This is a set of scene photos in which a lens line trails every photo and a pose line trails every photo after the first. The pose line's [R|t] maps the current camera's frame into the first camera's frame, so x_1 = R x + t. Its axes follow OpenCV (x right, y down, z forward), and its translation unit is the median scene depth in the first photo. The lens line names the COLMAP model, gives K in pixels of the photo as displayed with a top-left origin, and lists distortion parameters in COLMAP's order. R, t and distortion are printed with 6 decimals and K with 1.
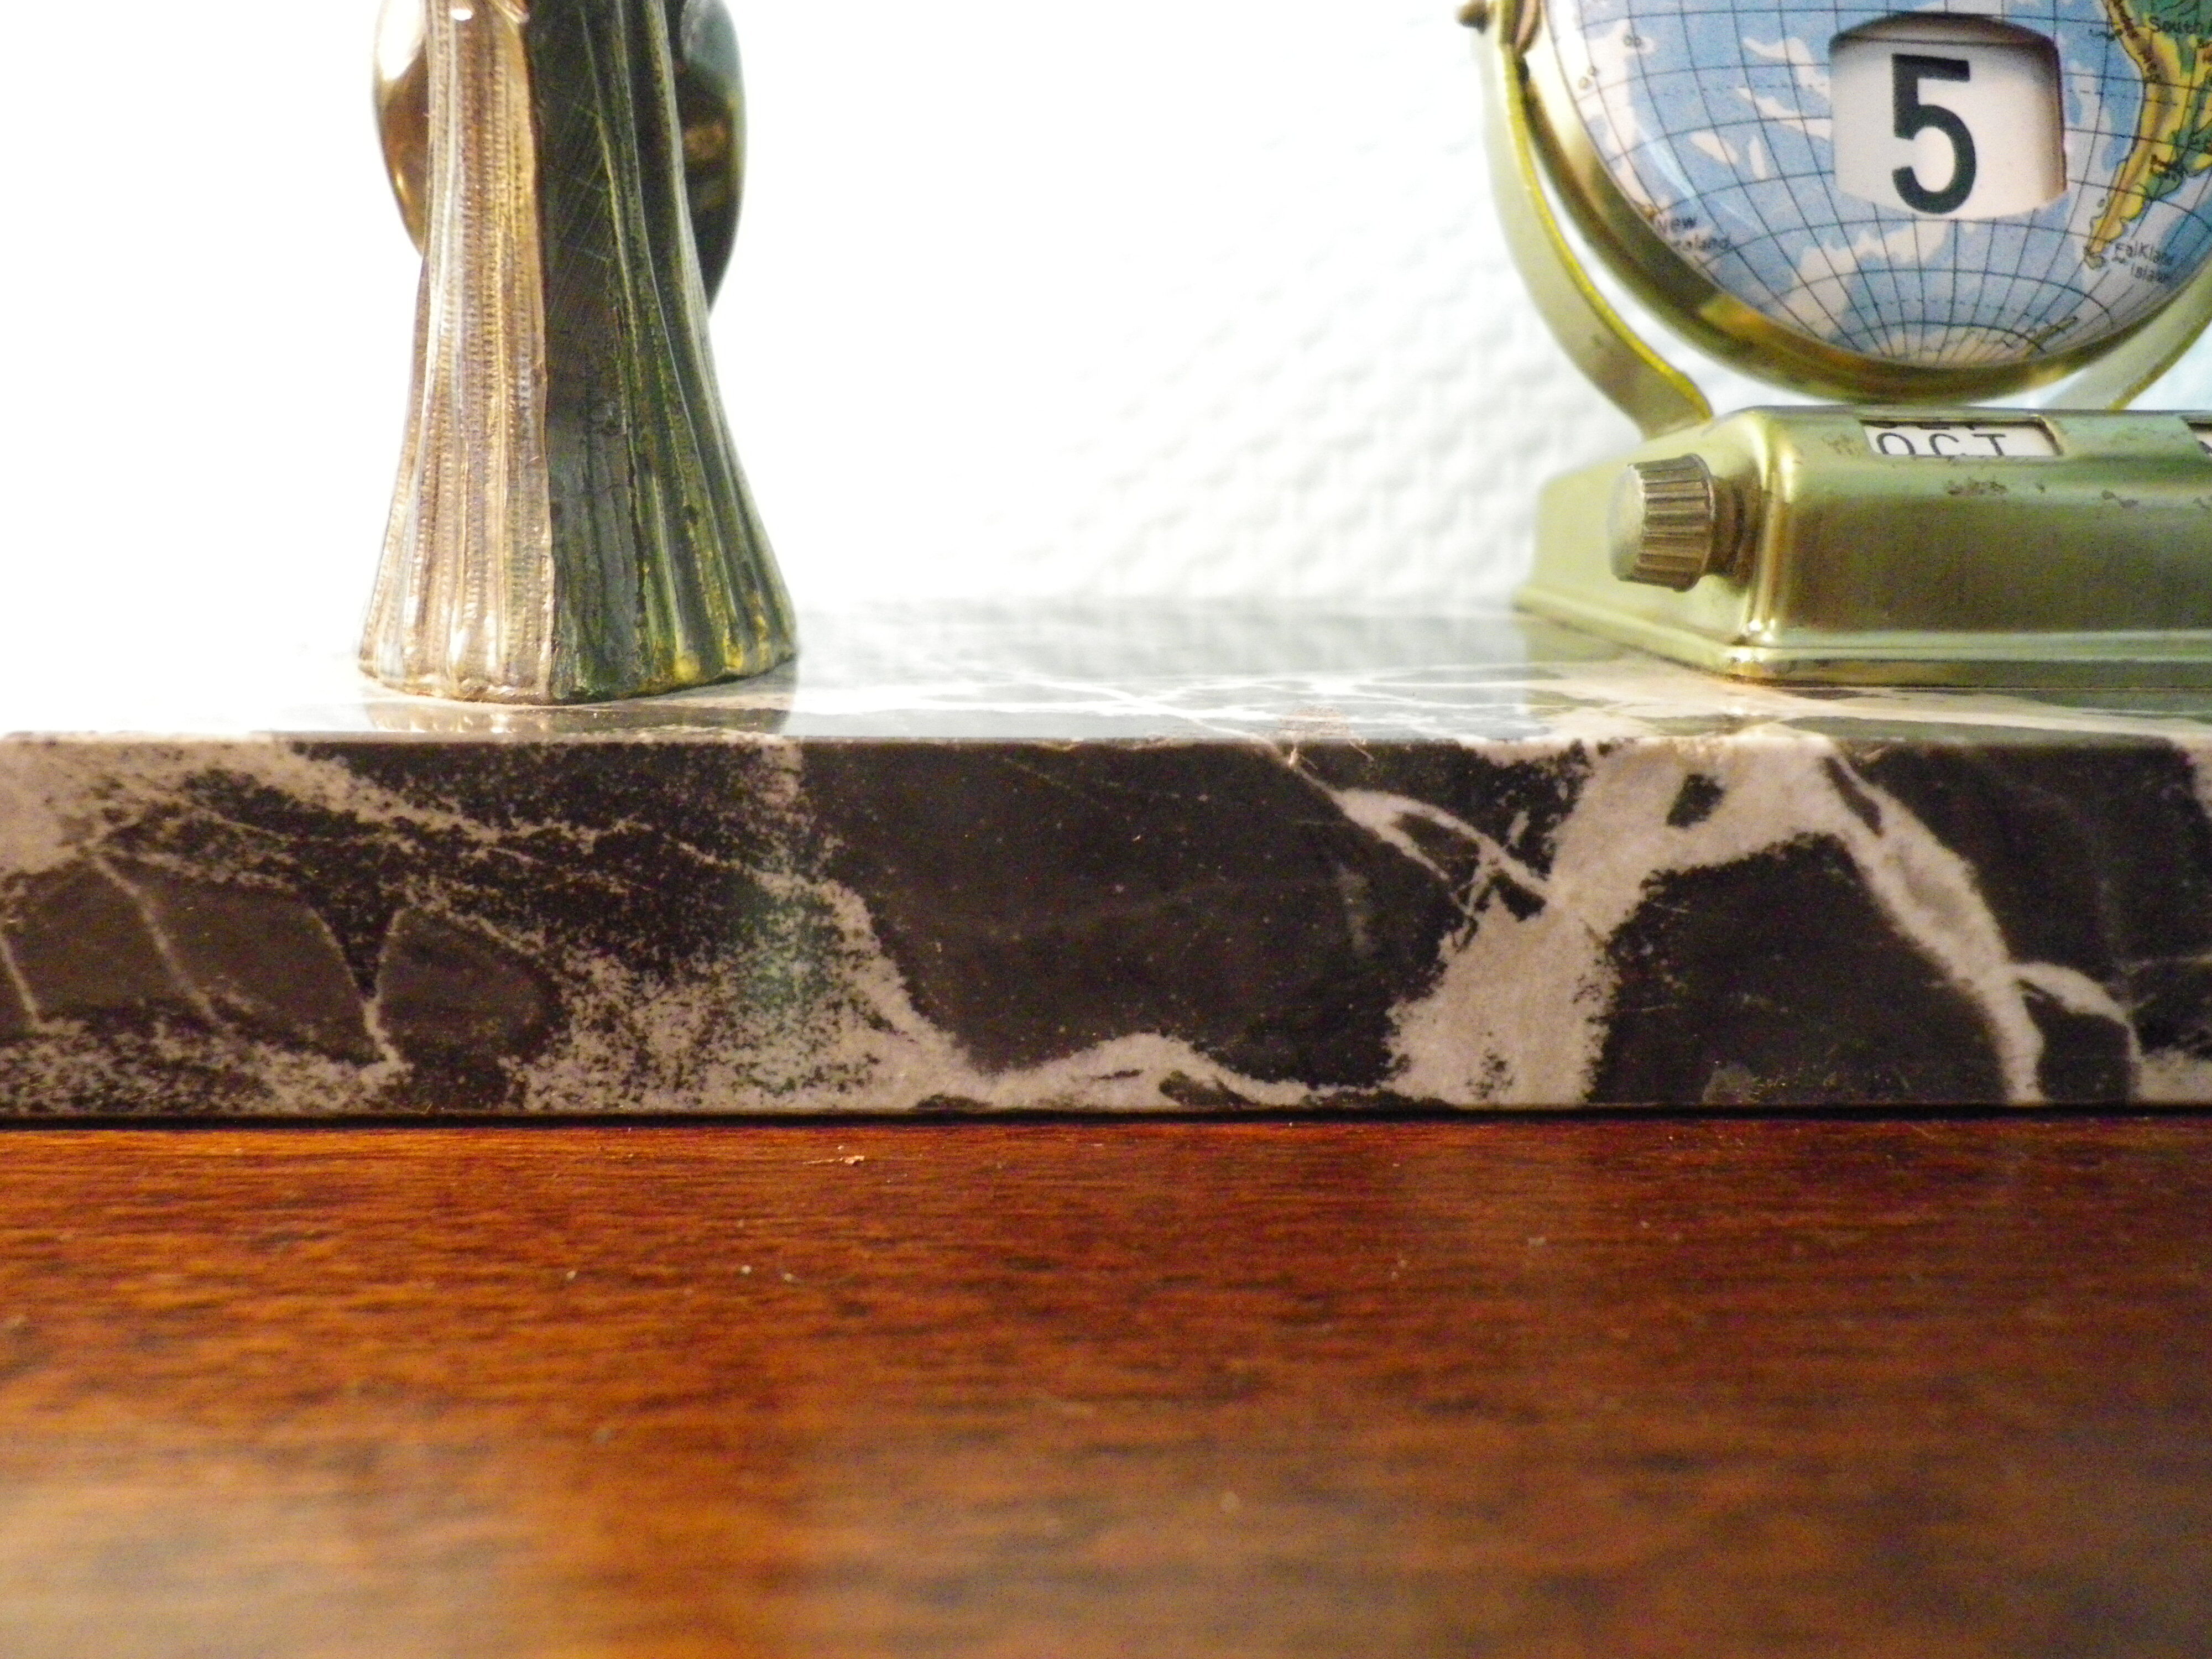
lens RADIAL K [[1704.5, 0, 1082.0], [0, 1704.5, 859.4], [0, 0, 1]] dist [-0.002078, 0.004900]
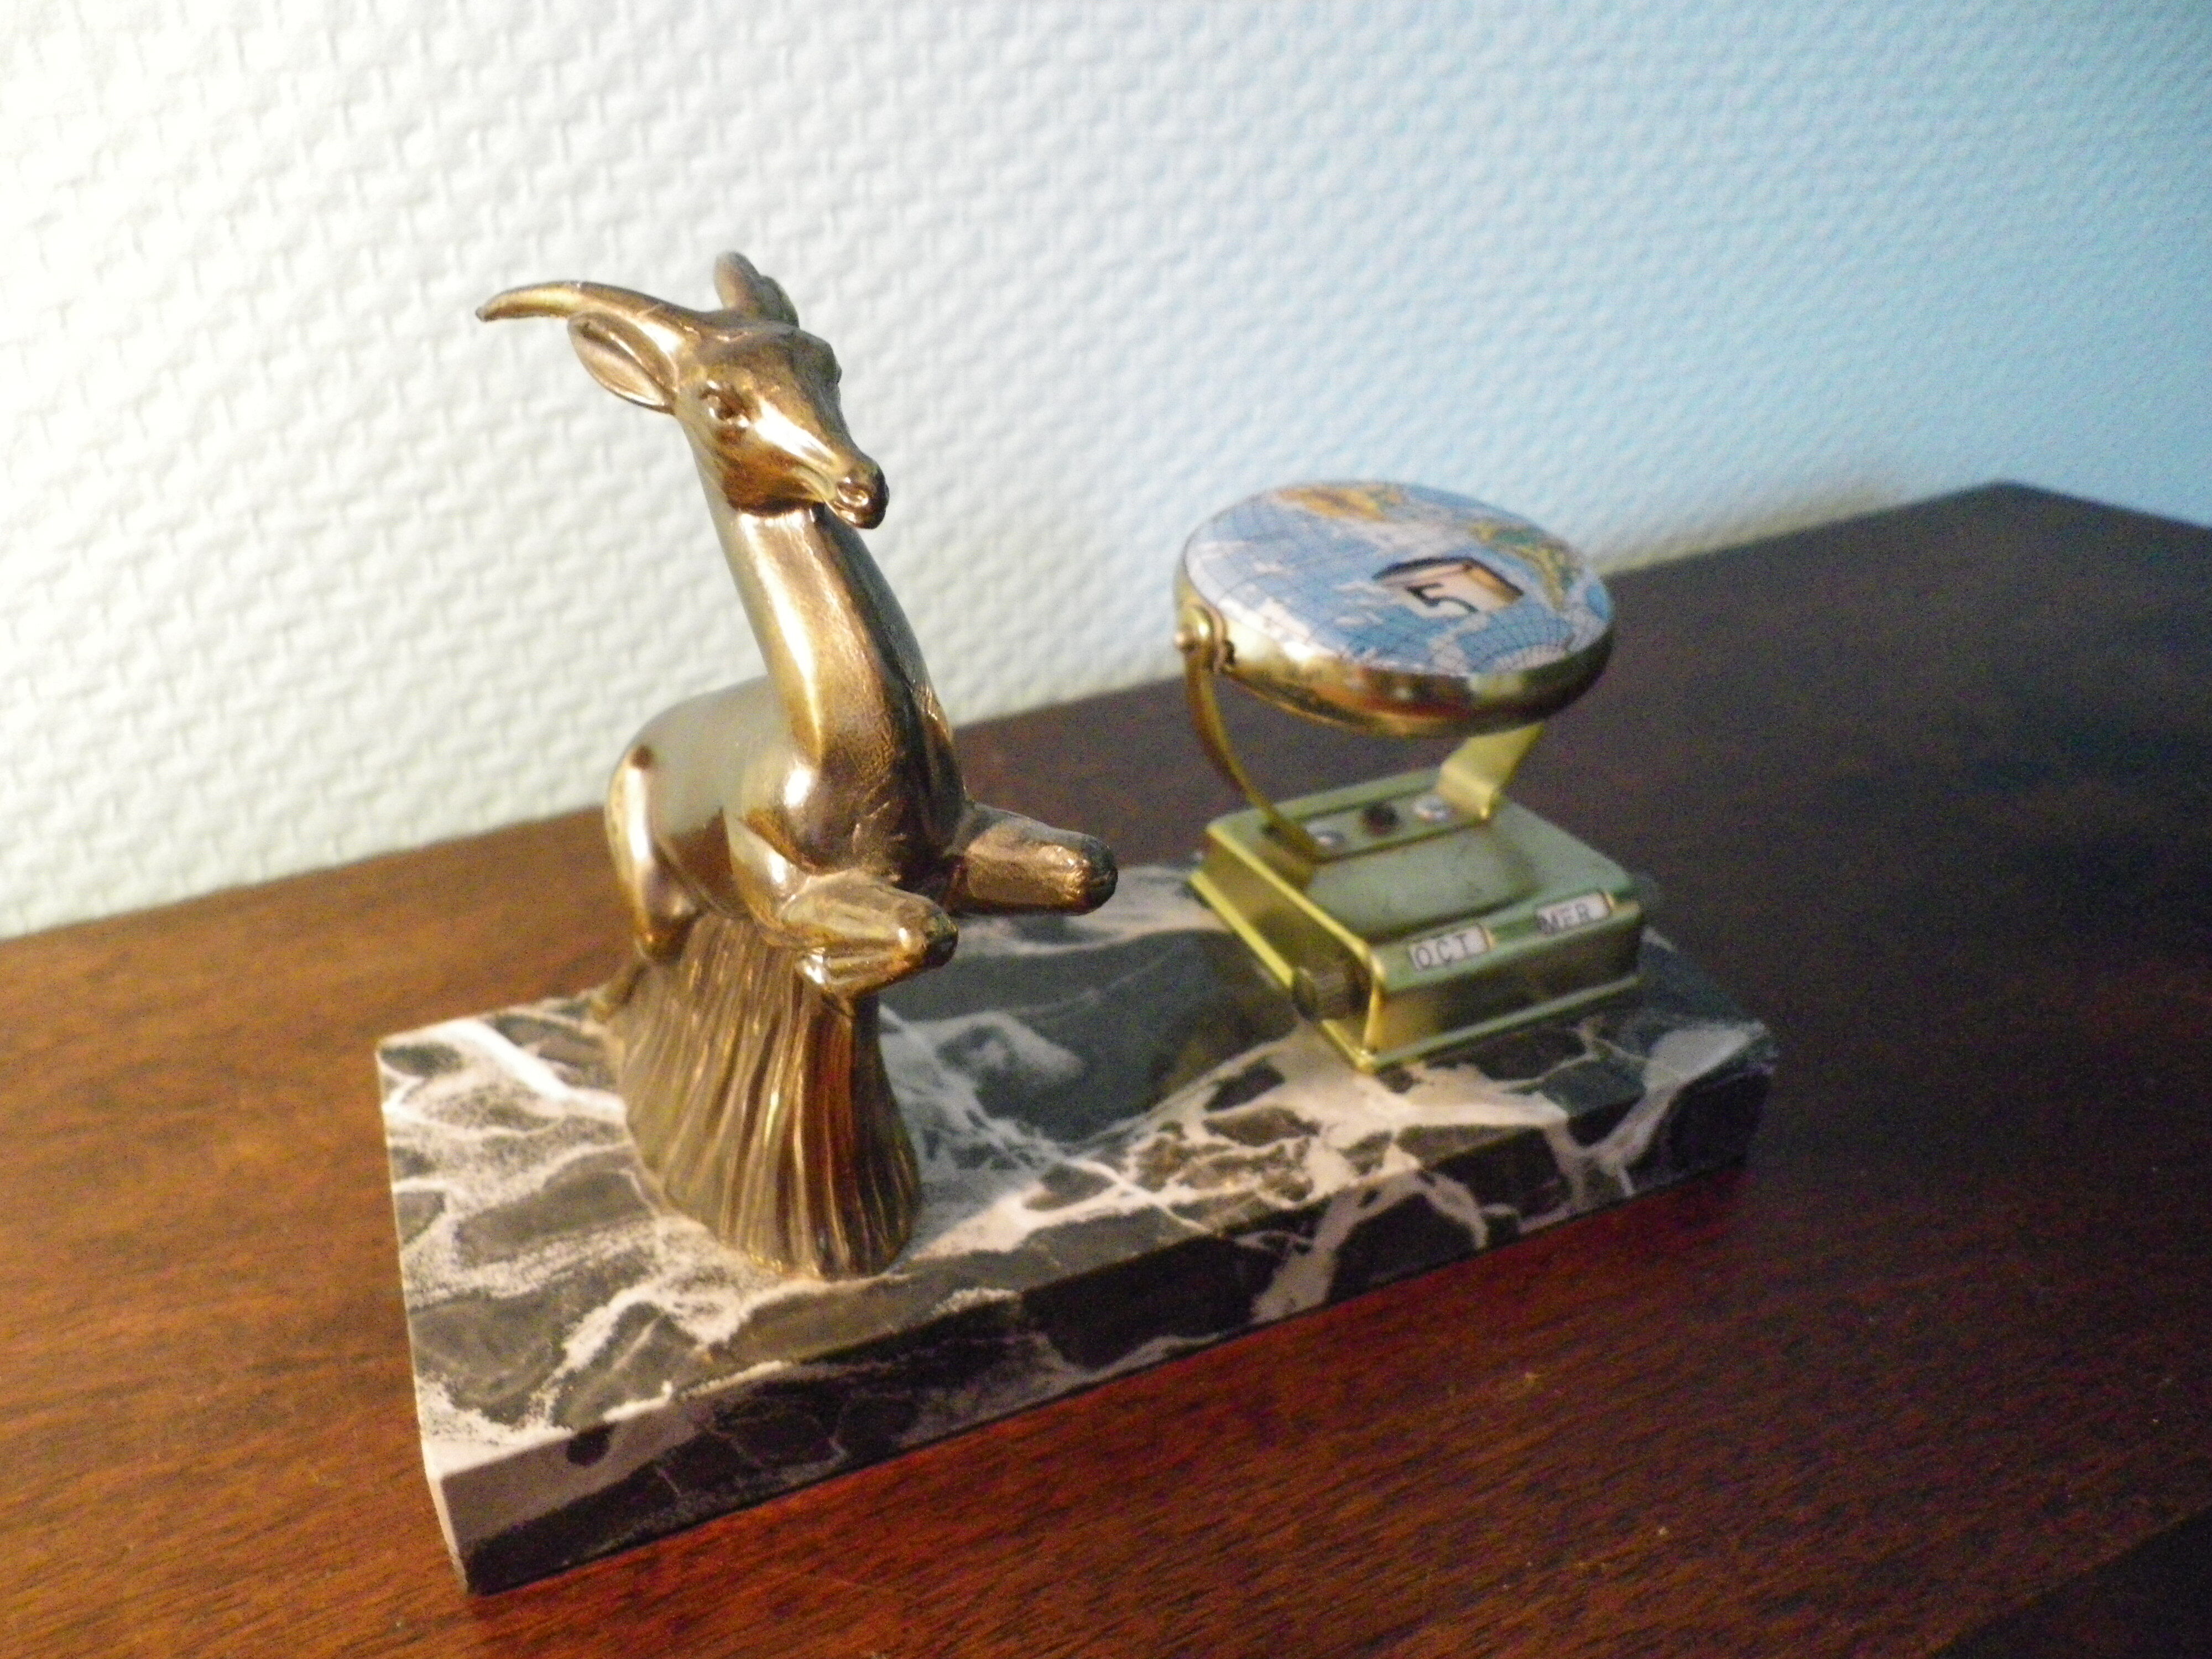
lens RADIAL K [[1704.5, 0, 1072.5], [0, 1704.5, 829.0], [0, 0, 1]] dist [-0.002078, 0.004900]
pose [[0.924836, -0.192294, 0.328179, -0.680888], [0.071615, 0.935396, 0.346273, -1.324958], [-0.373564, -0.296743, 0.878859, -0.754319]]
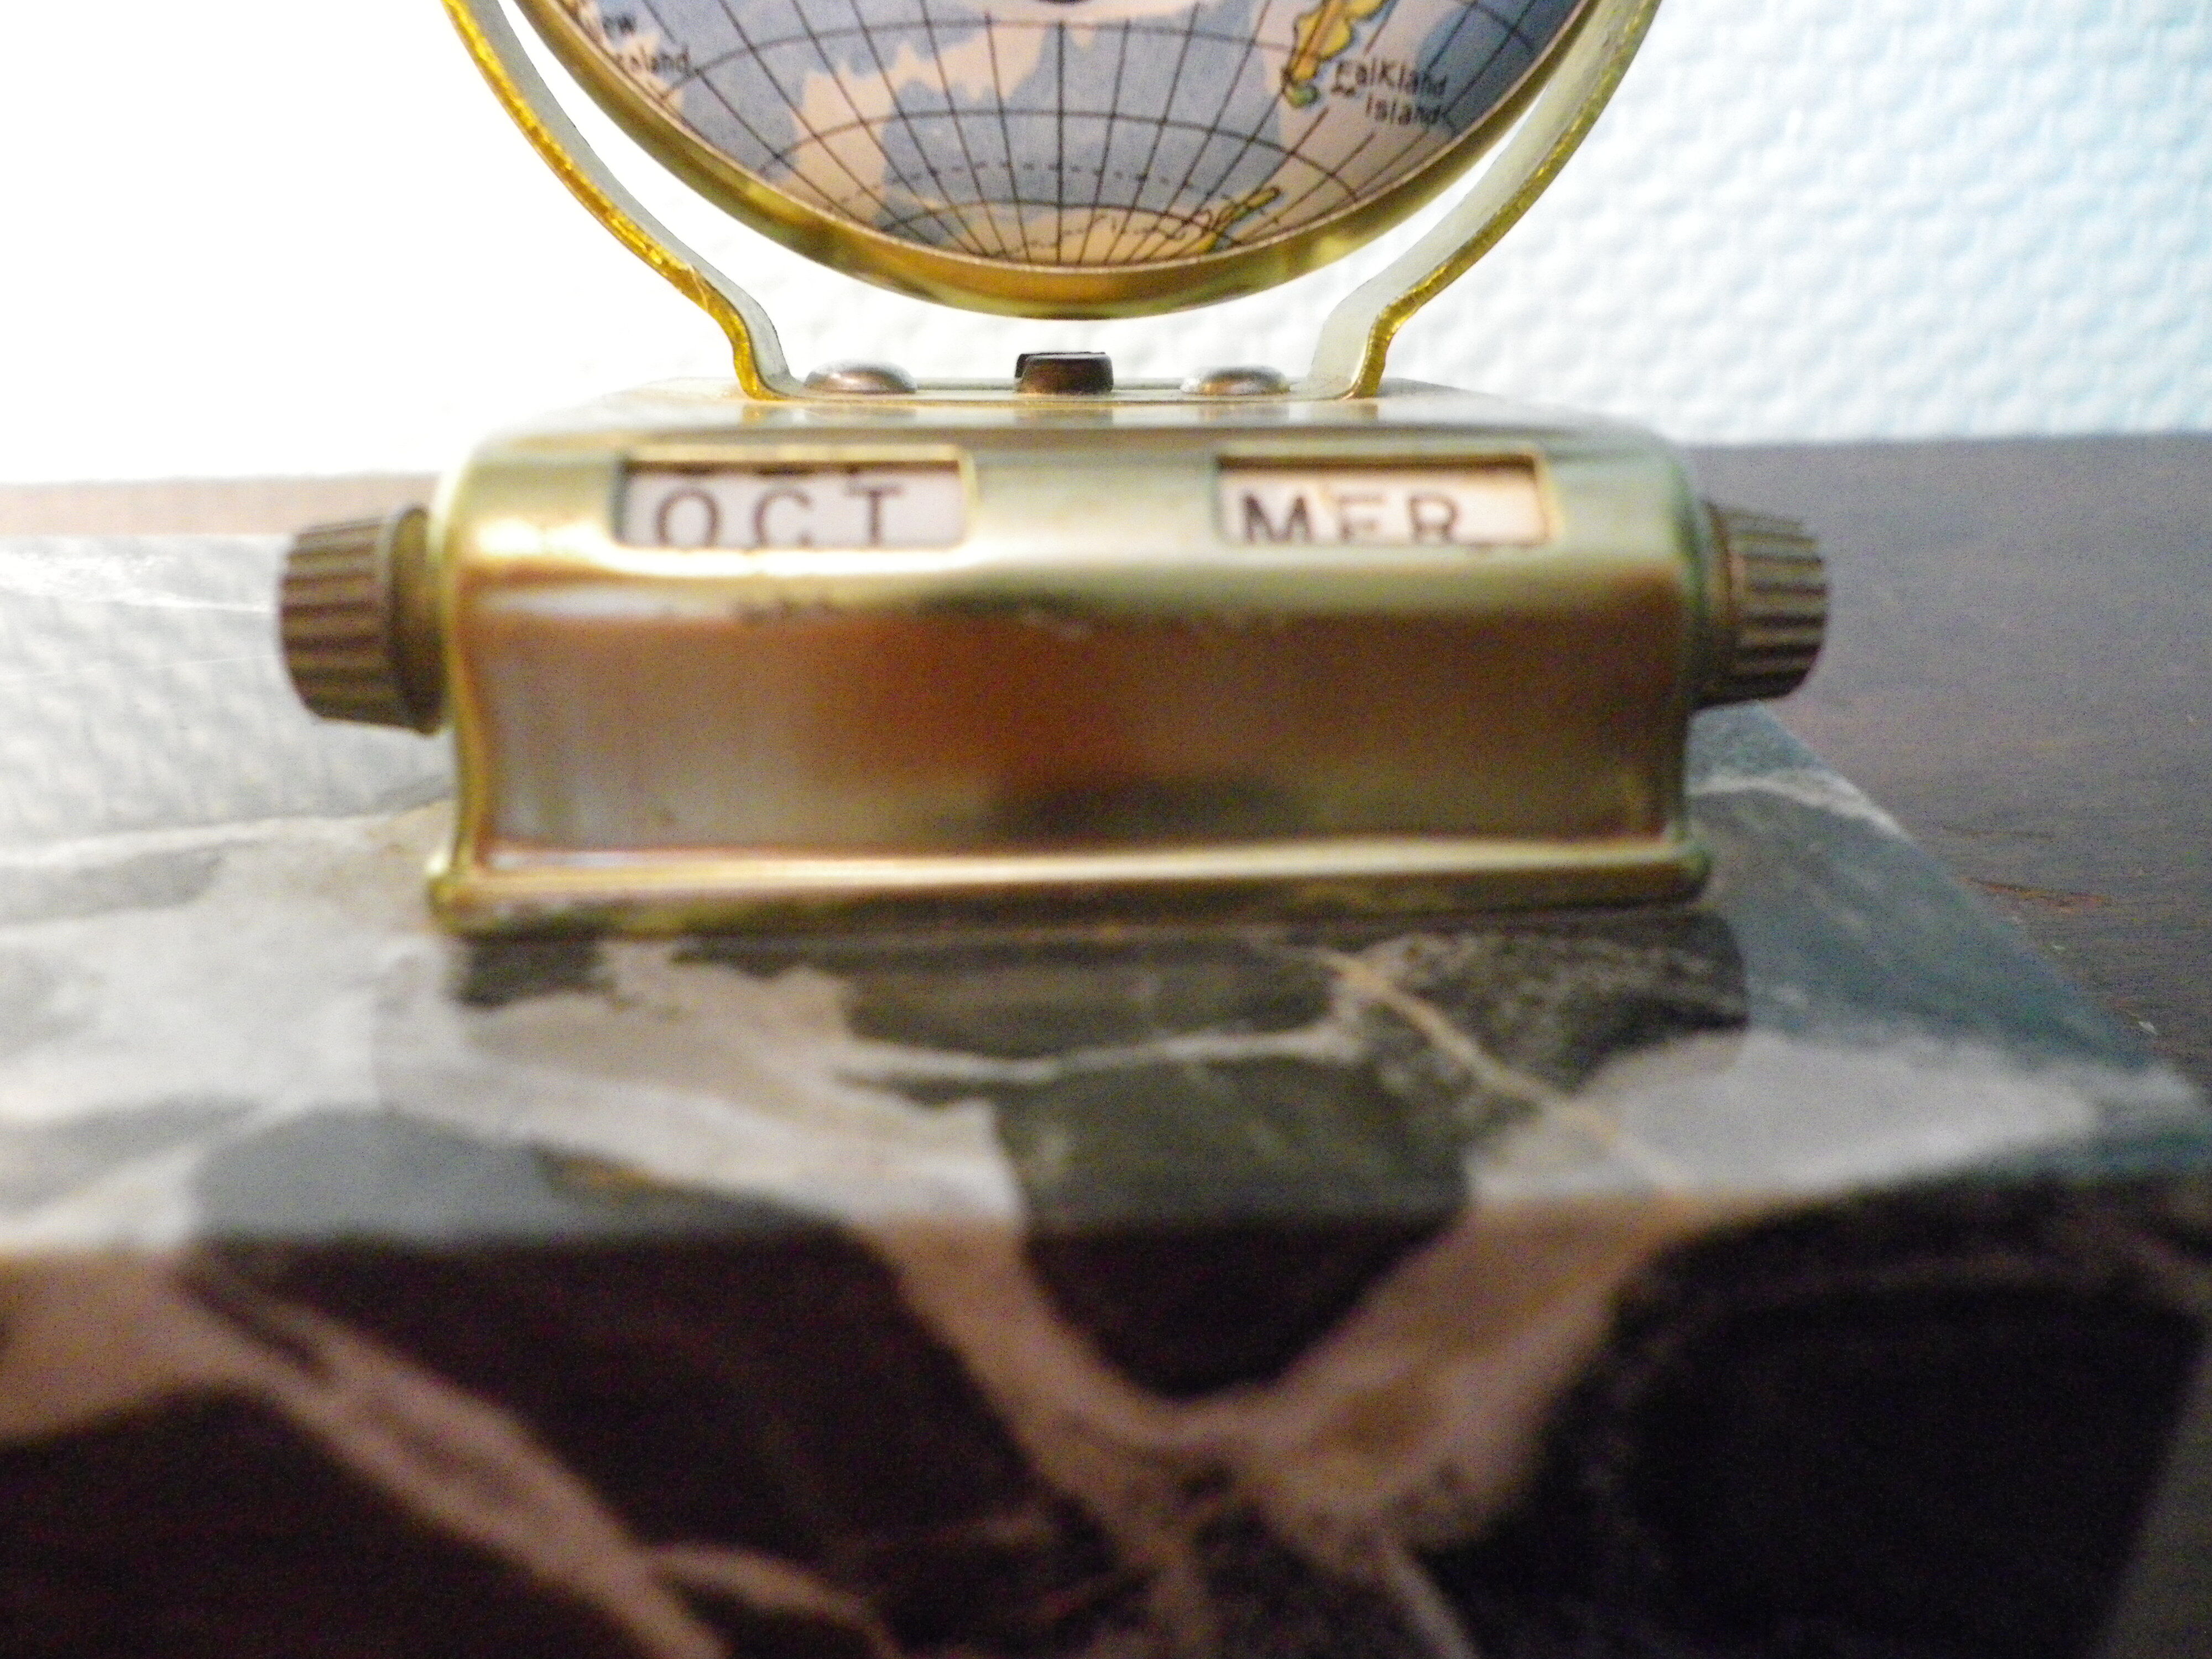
lens RADIAL K [[1704.5, 0, 1111.3], [0, 1704.5, 856.6], [0, 0, 1]] dist [-0.002078, 0.004900]
pose [[0.999706, -0.010251, 0.021967, 0.692578], [0.005560, 0.978985, 0.203855, -0.283406], [-0.023596, -0.203673, 0.978755, 0.477740]]
